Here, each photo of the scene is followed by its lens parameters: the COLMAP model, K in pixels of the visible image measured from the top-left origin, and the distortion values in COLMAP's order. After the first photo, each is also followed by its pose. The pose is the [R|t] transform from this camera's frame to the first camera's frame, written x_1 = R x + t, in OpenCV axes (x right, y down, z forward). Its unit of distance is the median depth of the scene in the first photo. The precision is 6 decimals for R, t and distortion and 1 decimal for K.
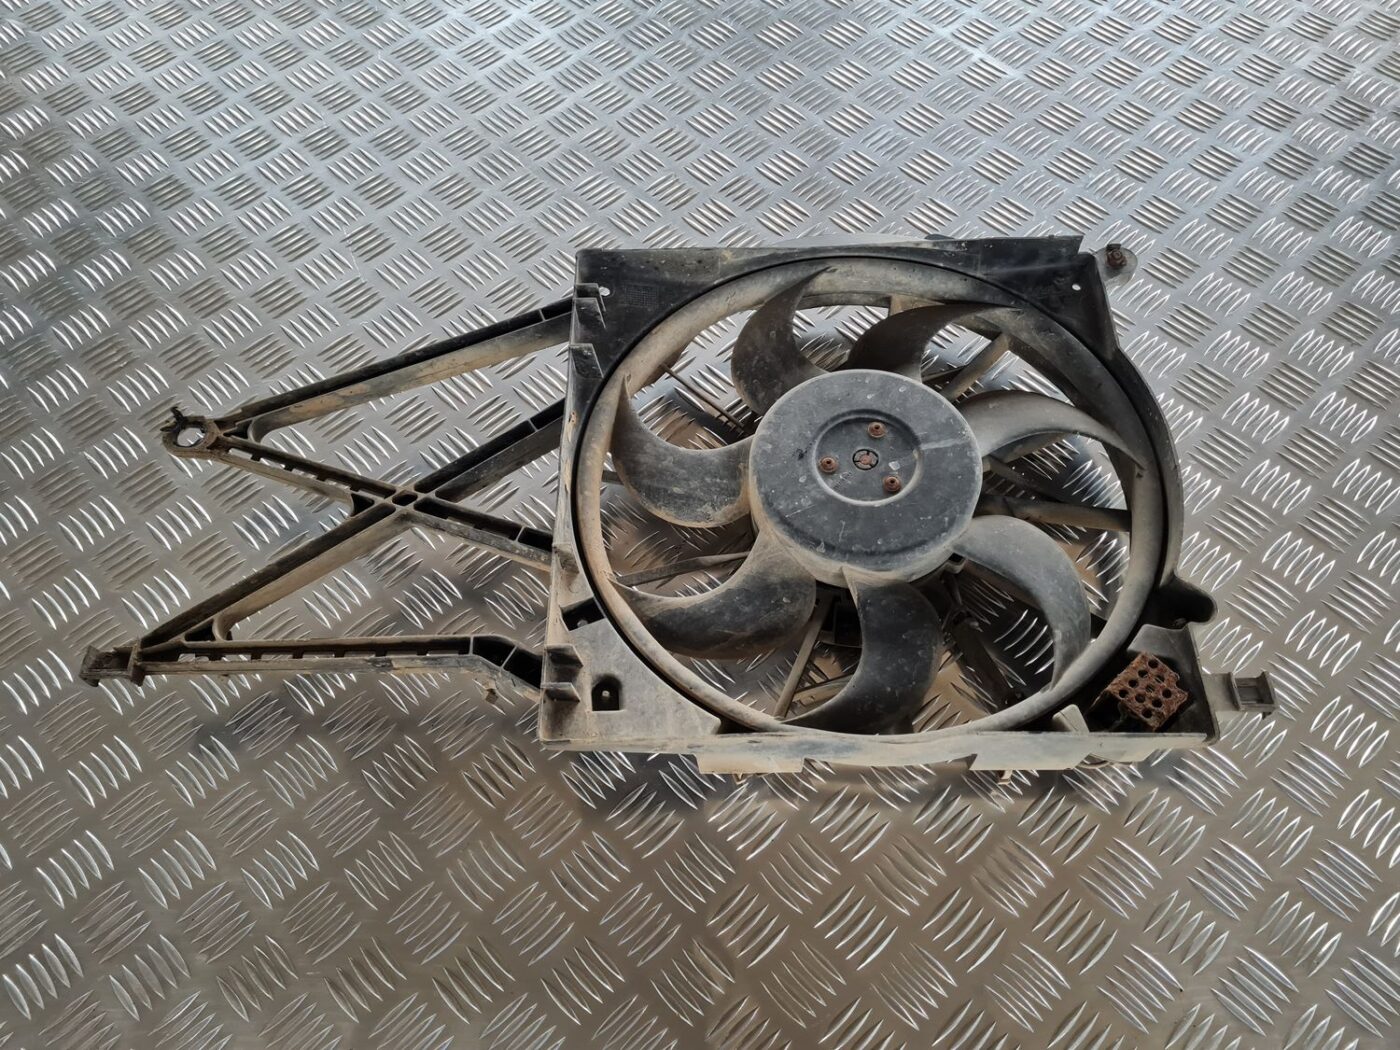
lens RADIAL K [[1061.7, 0, 699.5], [0, 1061.7, 553.0], [0, 0, 1]] dist [0.028804, -0.029697]
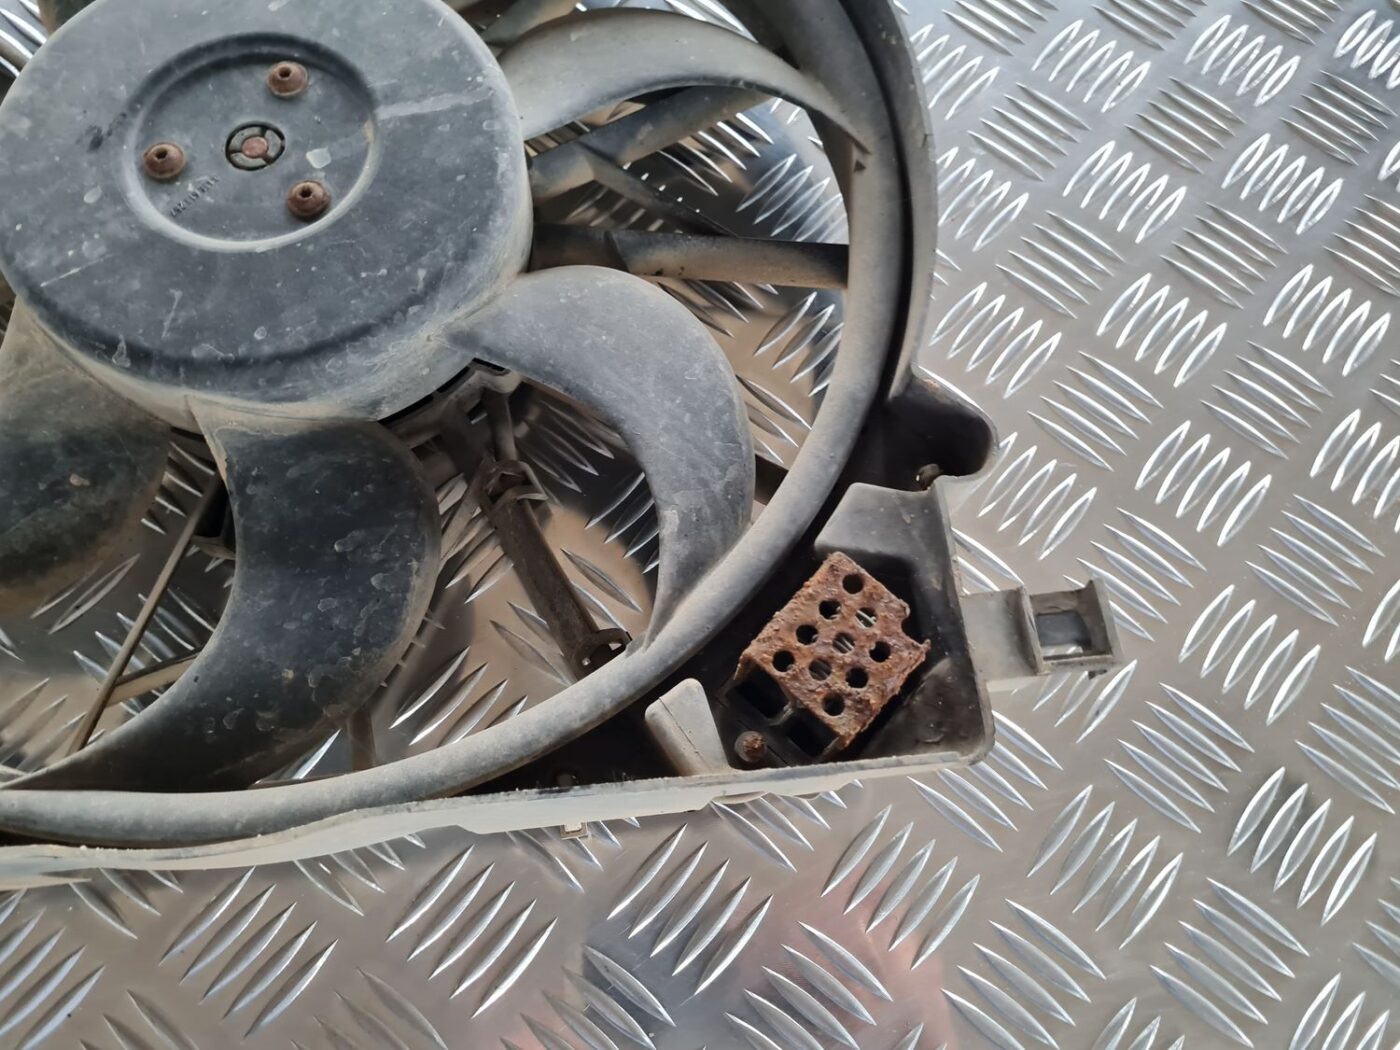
lens RADIAL K [[1061.7, 0, 699.5], [0, 1061.7, 553.0], [0, 0, 1]] dist [0.028804, -0.029697]
pose [[0.990712, -0.078179, 0.111255, 0.281728], [0.057023, 0.981641, 0.182016, 0.007821], [-0.123443, -0.173981, 0.976981, 0.521306]]
